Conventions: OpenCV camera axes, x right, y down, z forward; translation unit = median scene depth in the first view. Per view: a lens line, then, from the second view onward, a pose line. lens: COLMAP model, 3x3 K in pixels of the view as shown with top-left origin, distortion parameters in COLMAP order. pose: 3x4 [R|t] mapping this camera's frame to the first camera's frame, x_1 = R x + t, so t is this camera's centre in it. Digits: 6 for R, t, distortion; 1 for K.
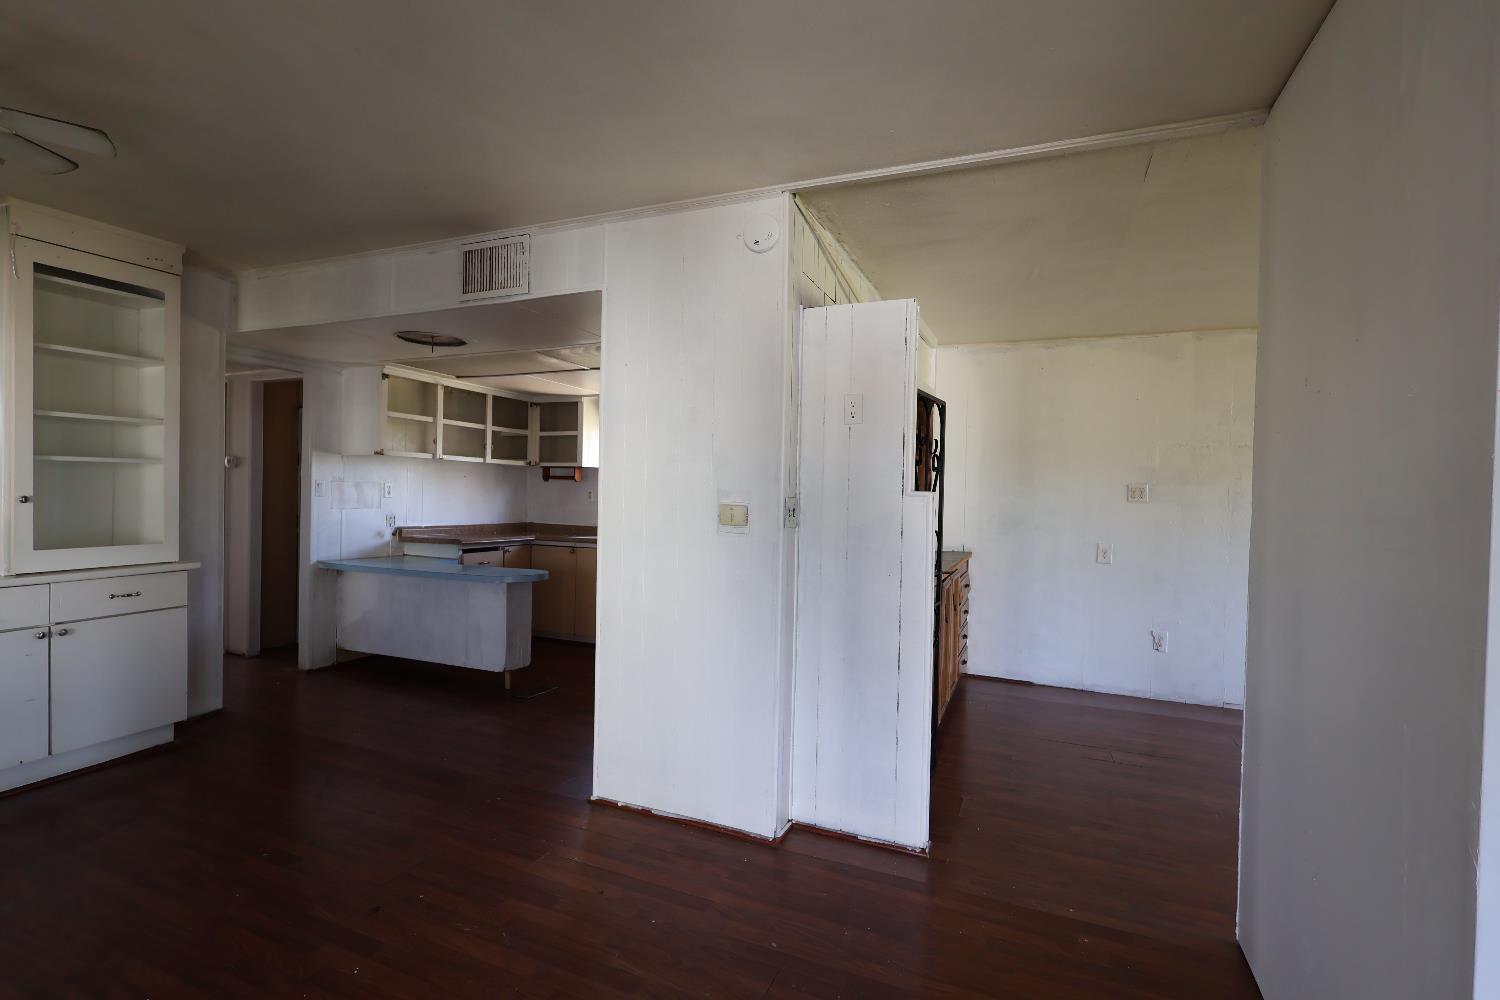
lens RADIAL K [[689.3, 0, 747.8], [0, 689.3, 501.4], [0, 0, 1]] dist [-0.001156, 0.000267]
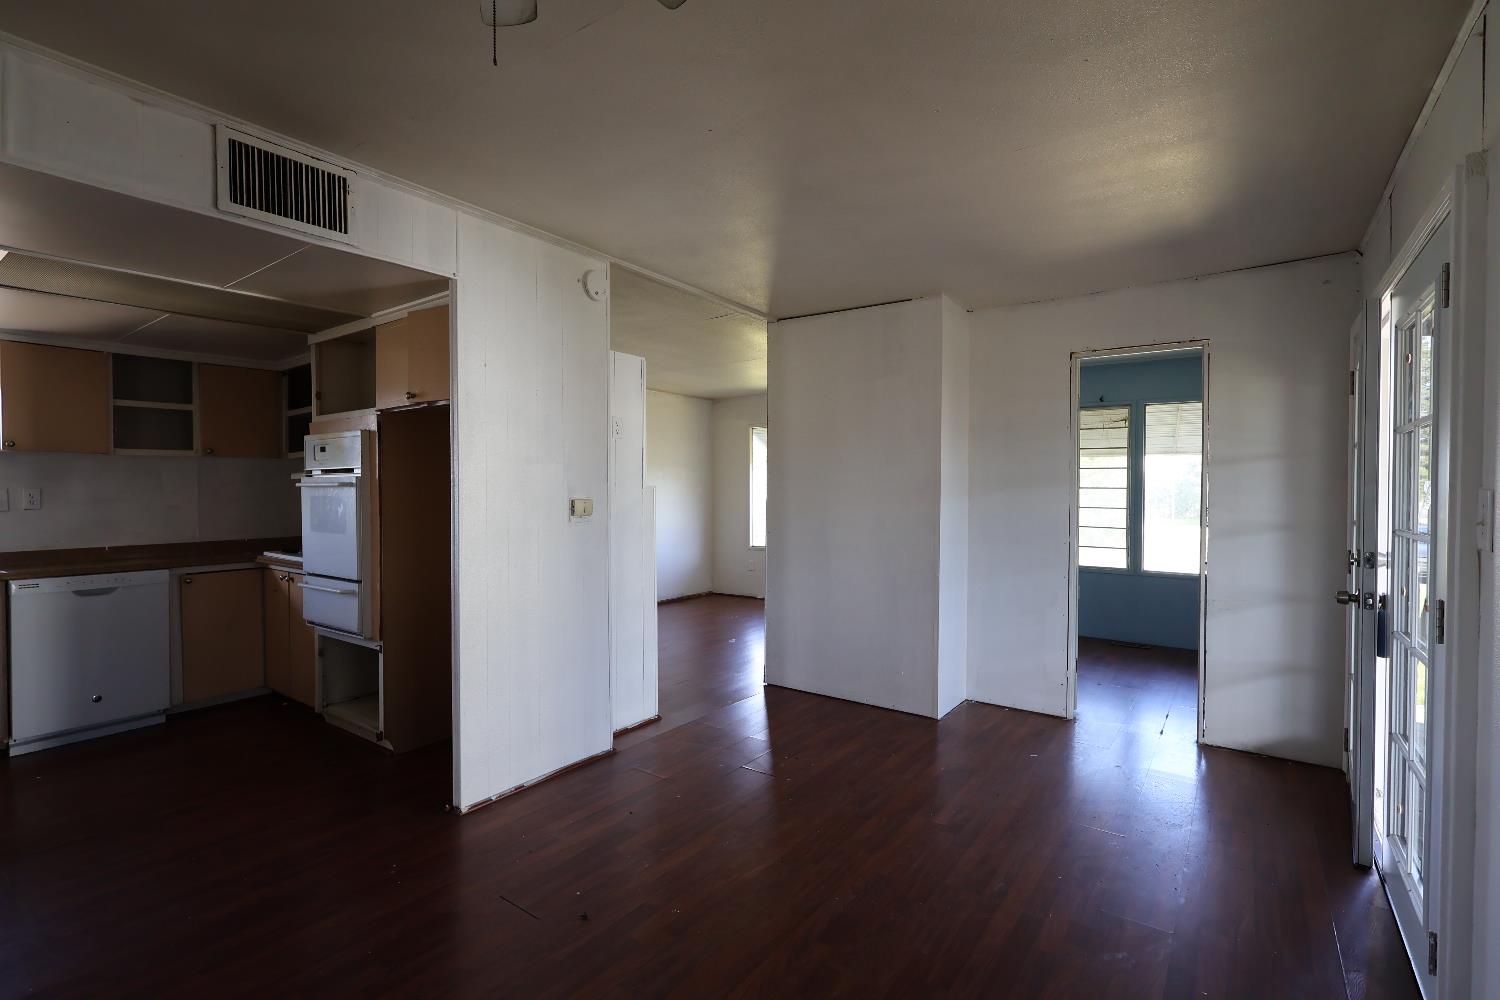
lens RADIAL K [[689.3, 0, 746.2], [0, 689.3, 497.5], [0, 0, 1]] dist [-0.001156, 0.000267]
pose [[0.224610, -0.036061, 0.973781, -1.138372], [0.016662, 0.999311, 0.033163, -0.033022], [-0.974306, 0.008777, 0.225056, 0.430173]]
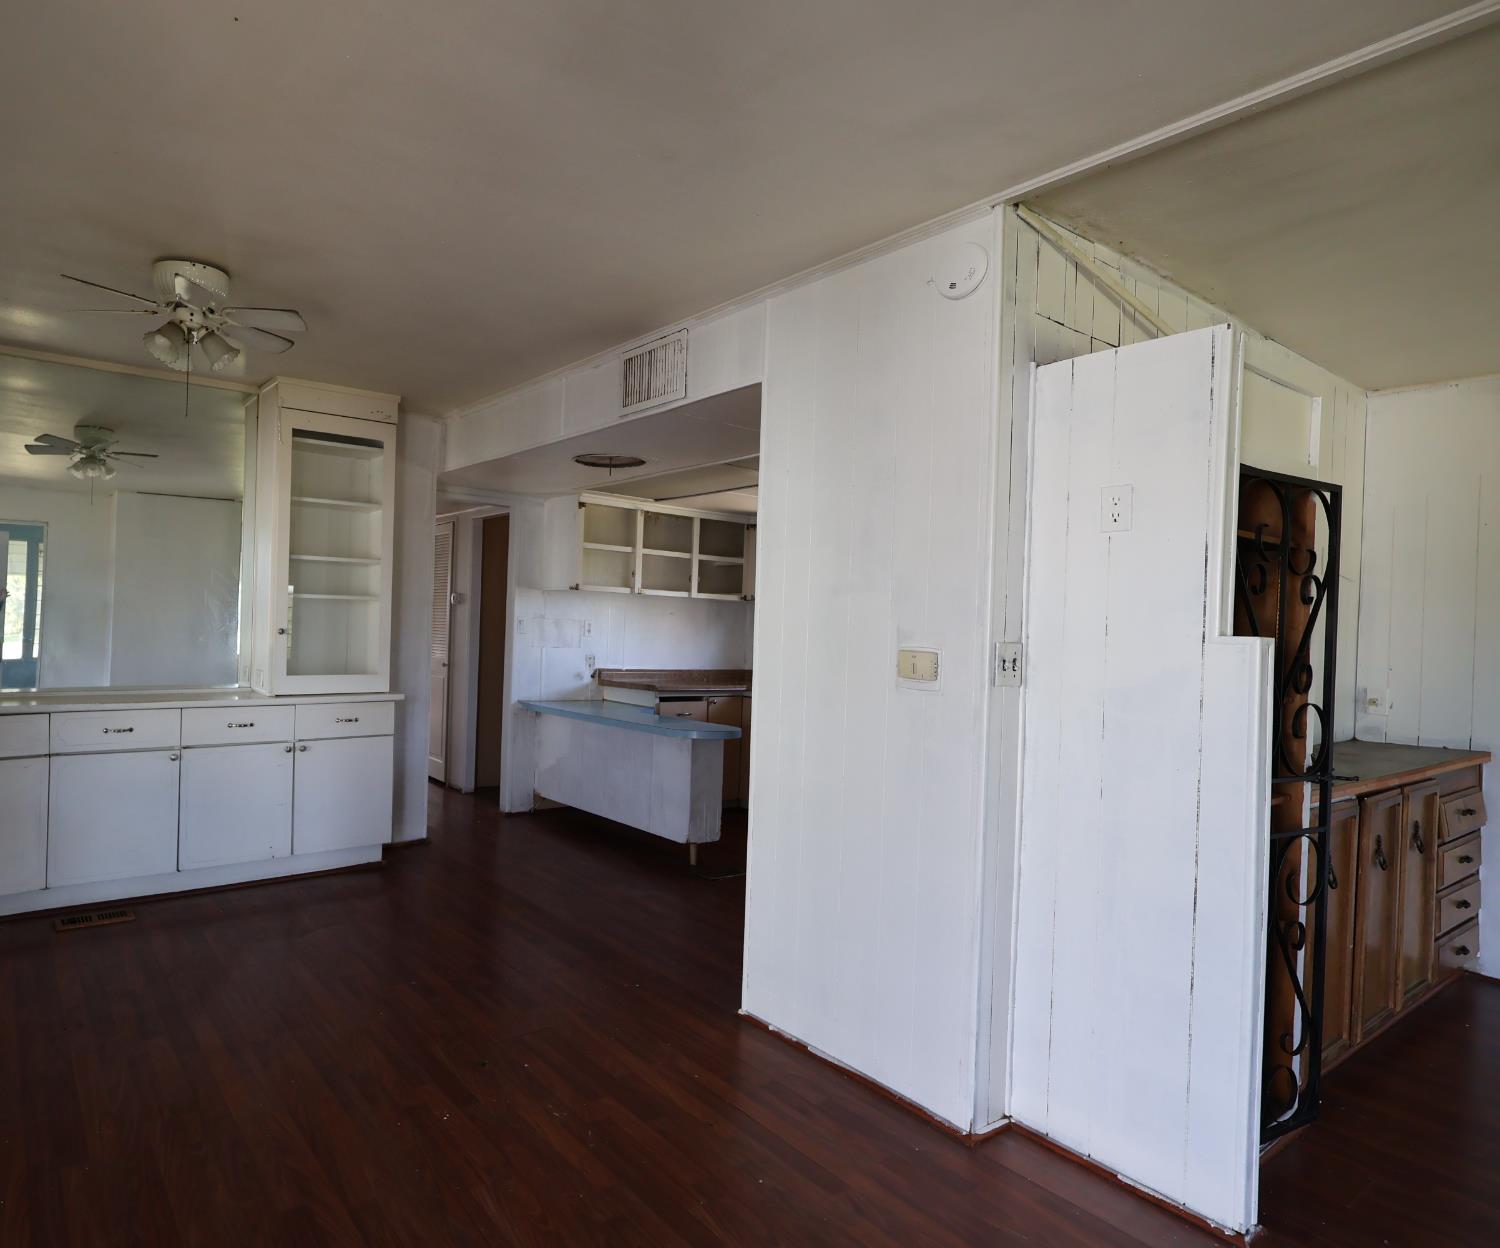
lens RADIAL K [[944.5, 0, 749.9], [0, 944.5, 633.8], [0, 0, 1]] dist [0.007220, -0.001144]
pose [[0.837165, 0.010069, -0.546857, 0.376018], [-0.022354, 0.999625, -0.015815, 0.006798], [0.546493, 0.025464, 0.837077, 0.069835]]
